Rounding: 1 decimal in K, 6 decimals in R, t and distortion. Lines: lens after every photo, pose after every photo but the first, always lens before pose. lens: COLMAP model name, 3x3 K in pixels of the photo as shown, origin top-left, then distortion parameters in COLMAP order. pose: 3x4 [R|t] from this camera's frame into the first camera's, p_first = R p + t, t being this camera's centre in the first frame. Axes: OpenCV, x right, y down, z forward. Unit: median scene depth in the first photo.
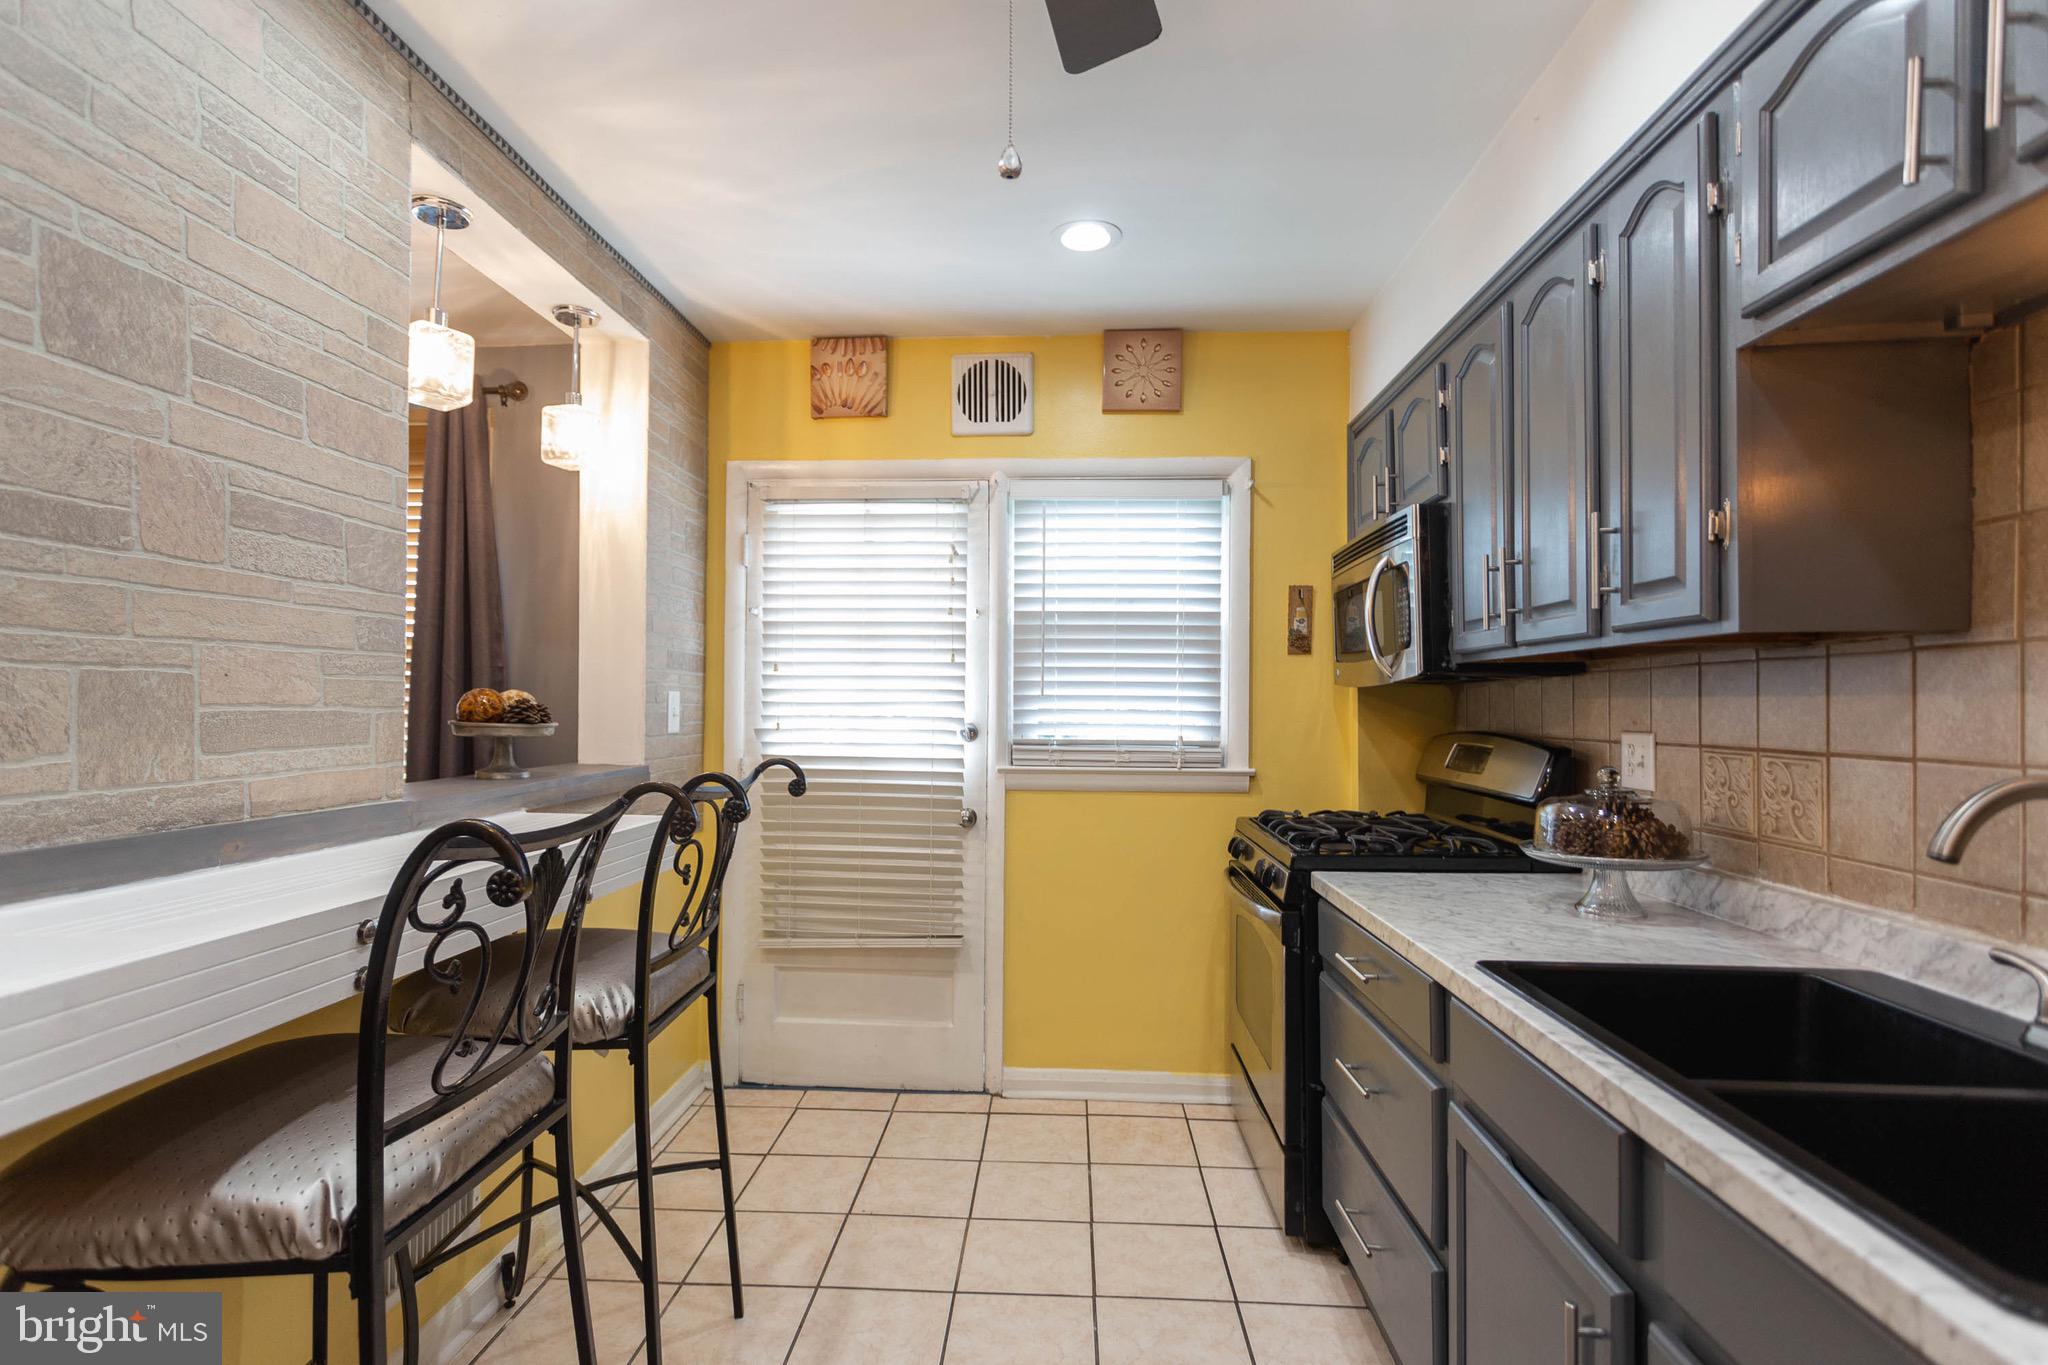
lens RADIAL K [[974.2, 0, 1020.0], [0, 974.2, 705.0], [0, 0, 1]] dist [0.004286, 0.000593]
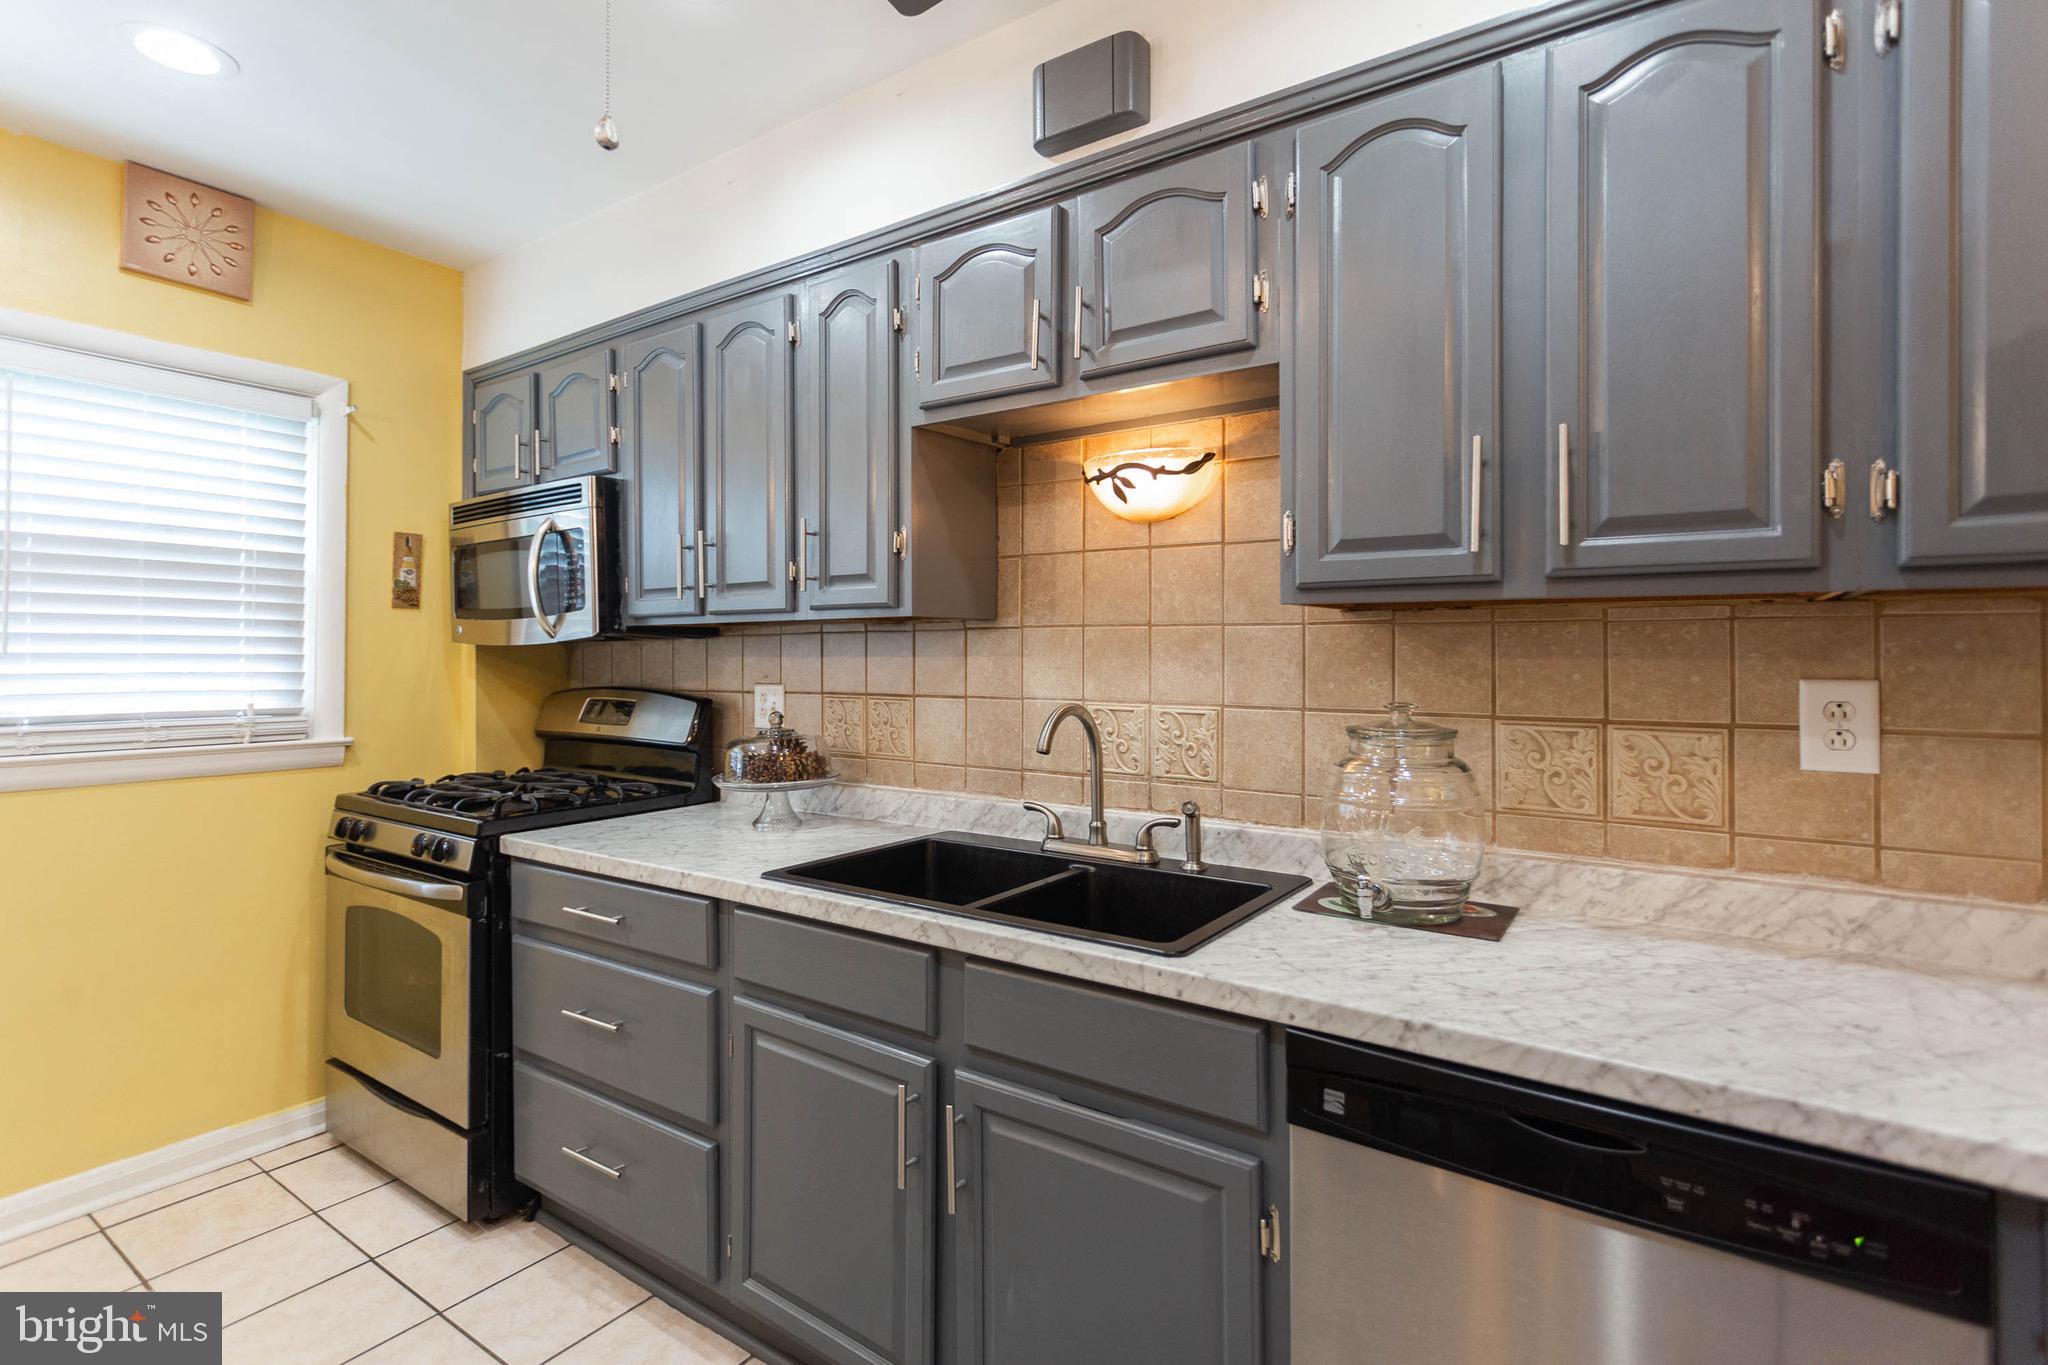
lens RADIAL K [[974.6, 0, 1012.0], [0, 974.6, 656.4], [0, 0, 1]] dist [0.002770, 0.000469]
pose [[0.524626, -0.003597, 0.851325, -0.265903], [0.003332, 0.999992, 0.002172, -0.009343], [-0.851326, 0.001697, 0.524634, 0.051641]]
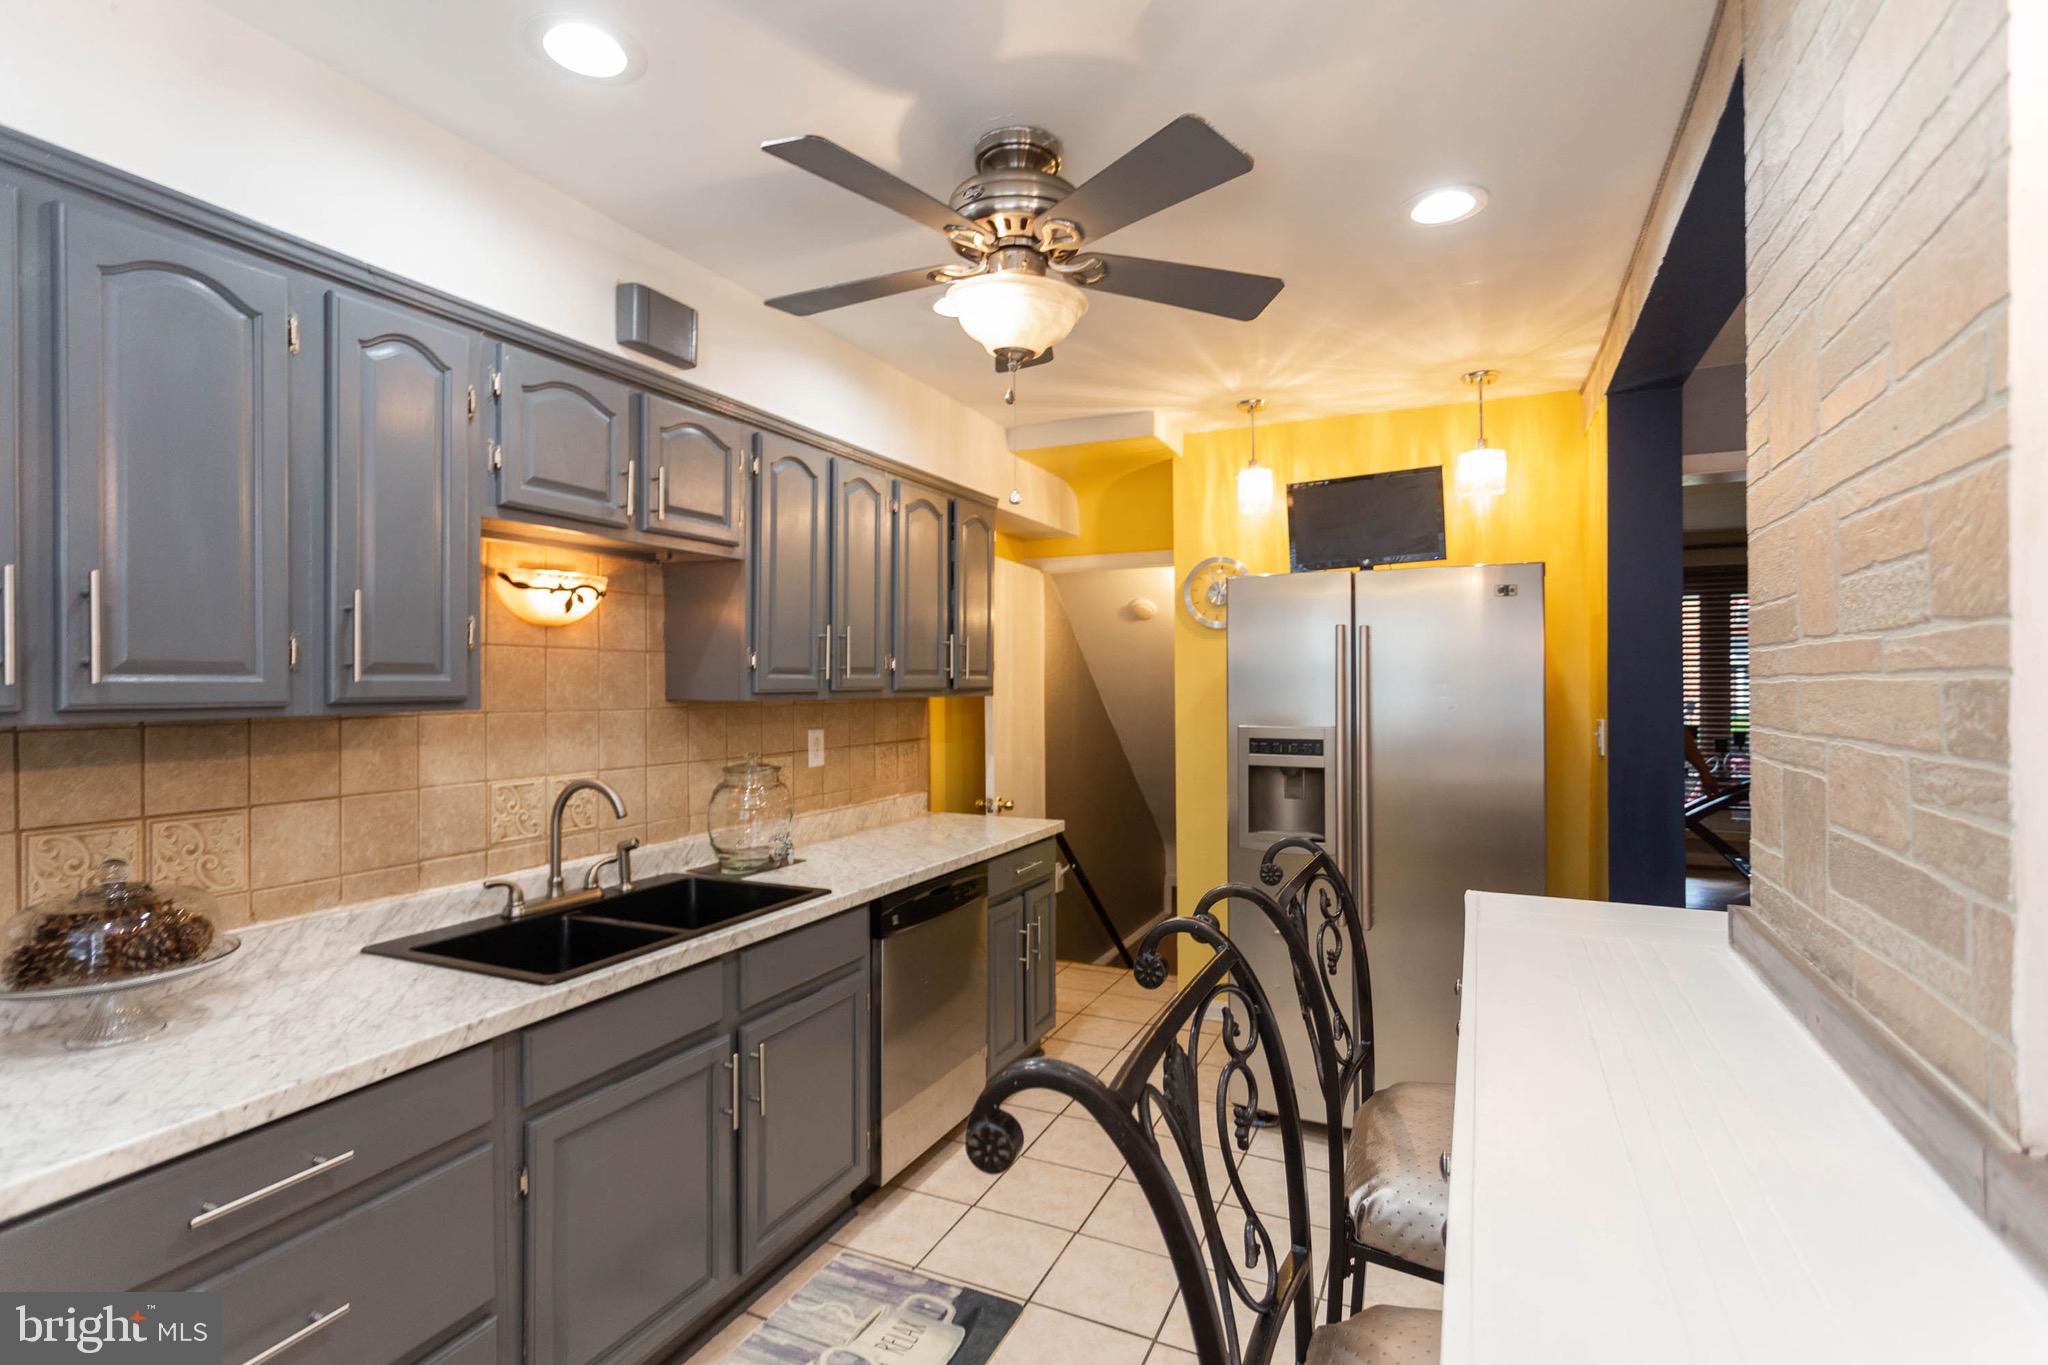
lens RADIAL K [[980.3, 0, 1012.8], [0, 980.3, 671.6], [0, 0, 1]] dist [0.003675, 0.001421]
pose [[-0.923043, 0.005302, 0.384661, -0.338685], [0.003970, 0.999983, -0.004258, -0.072517], [-0.384677, -0.002403, -0.923048, 1.213256]]
